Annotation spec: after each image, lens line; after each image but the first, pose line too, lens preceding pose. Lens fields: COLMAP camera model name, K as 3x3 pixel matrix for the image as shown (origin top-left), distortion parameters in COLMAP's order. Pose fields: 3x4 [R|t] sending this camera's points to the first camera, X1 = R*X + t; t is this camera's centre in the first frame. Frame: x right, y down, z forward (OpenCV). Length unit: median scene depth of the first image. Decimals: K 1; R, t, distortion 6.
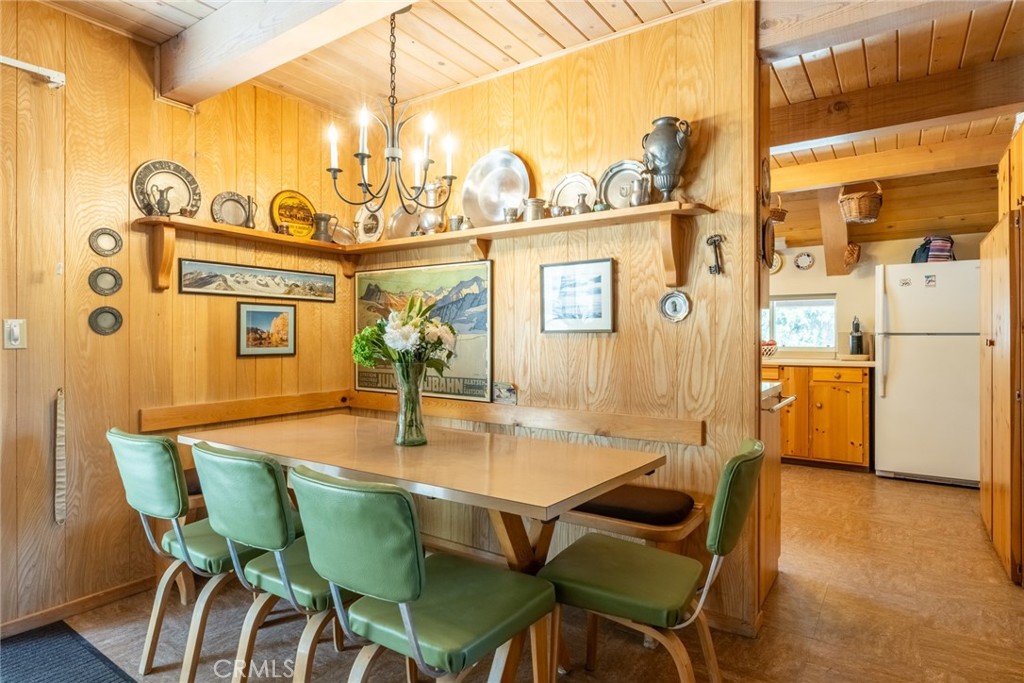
lens RADIAL K [[562.2, 0, 513.4], [0, 562.2, 337.2], [0, 0, 1]] dist [-0.002487, -0.000621]
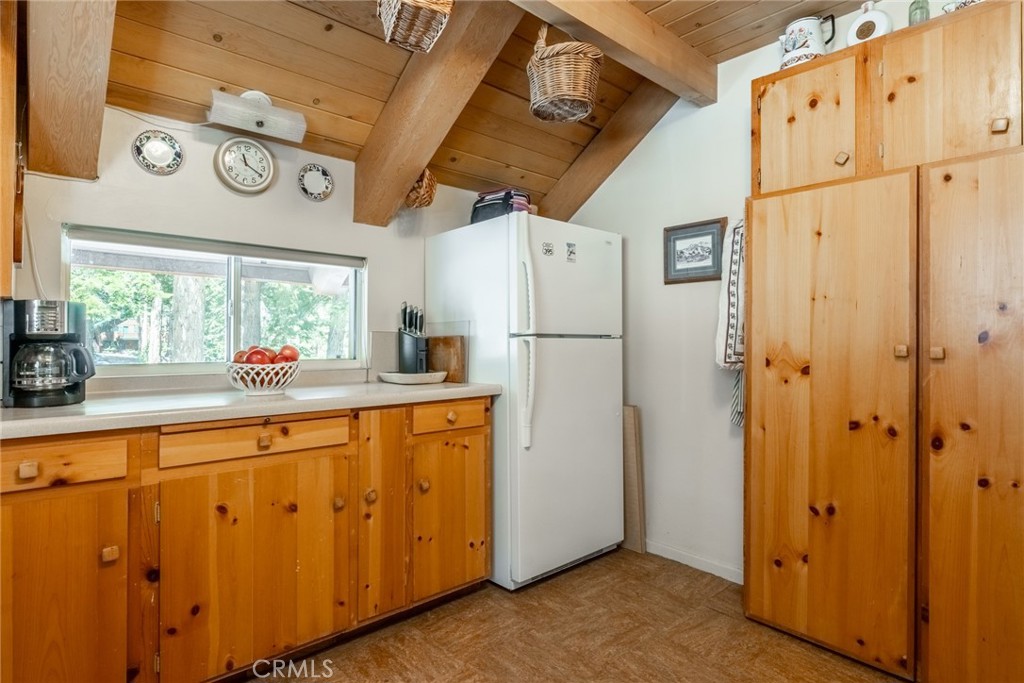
lens RADIAL K [[539.4, 0, 515.6], [0, 539.4, 338.2], [0, 0, 1]] dist [-0.003414, -0.000522]
pose [[0.234203, 0.005569, 0.972172, 0.222139], [-0.004174, 0.999980, -0.004723, -0.000705], [-0.972179, -0.002952, 0.234221, 1.478088]]
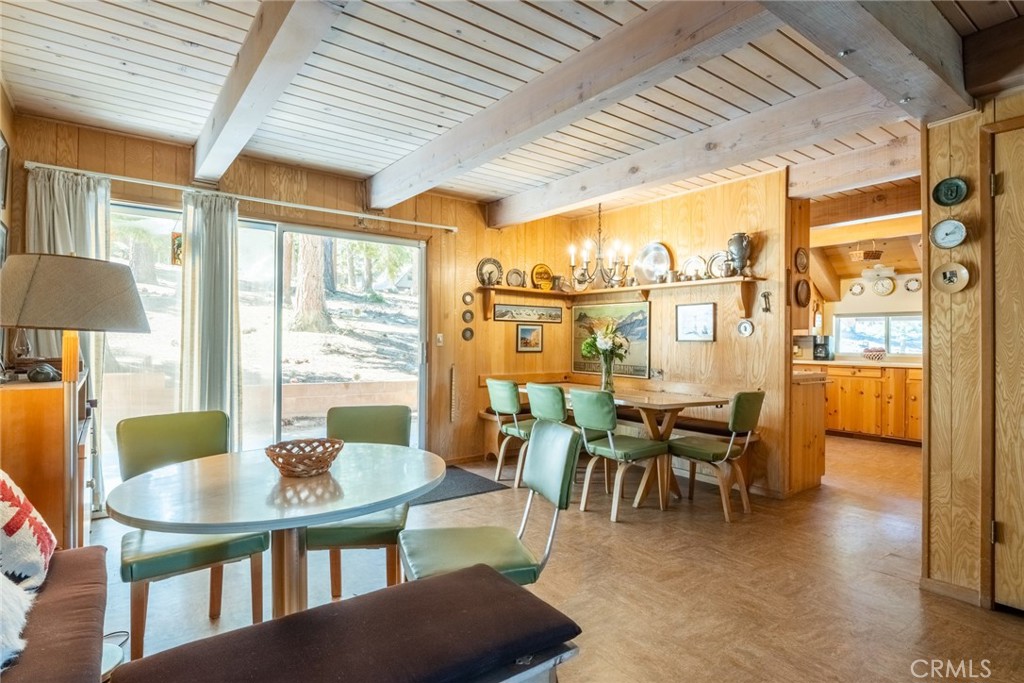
lens RADIAL K [[539.4, 0, 515.6], [0, 539.4, 338.2], [0, 0, 1]] dist [-0.003414, -0.000522]
pose [[0.950134, 0.007849, -0.311743, 0.100473], [-0.009759, 0.999942, -0.004567, -0.005106], [0.311689, 0.007381, 0.950155, -0.853211]]
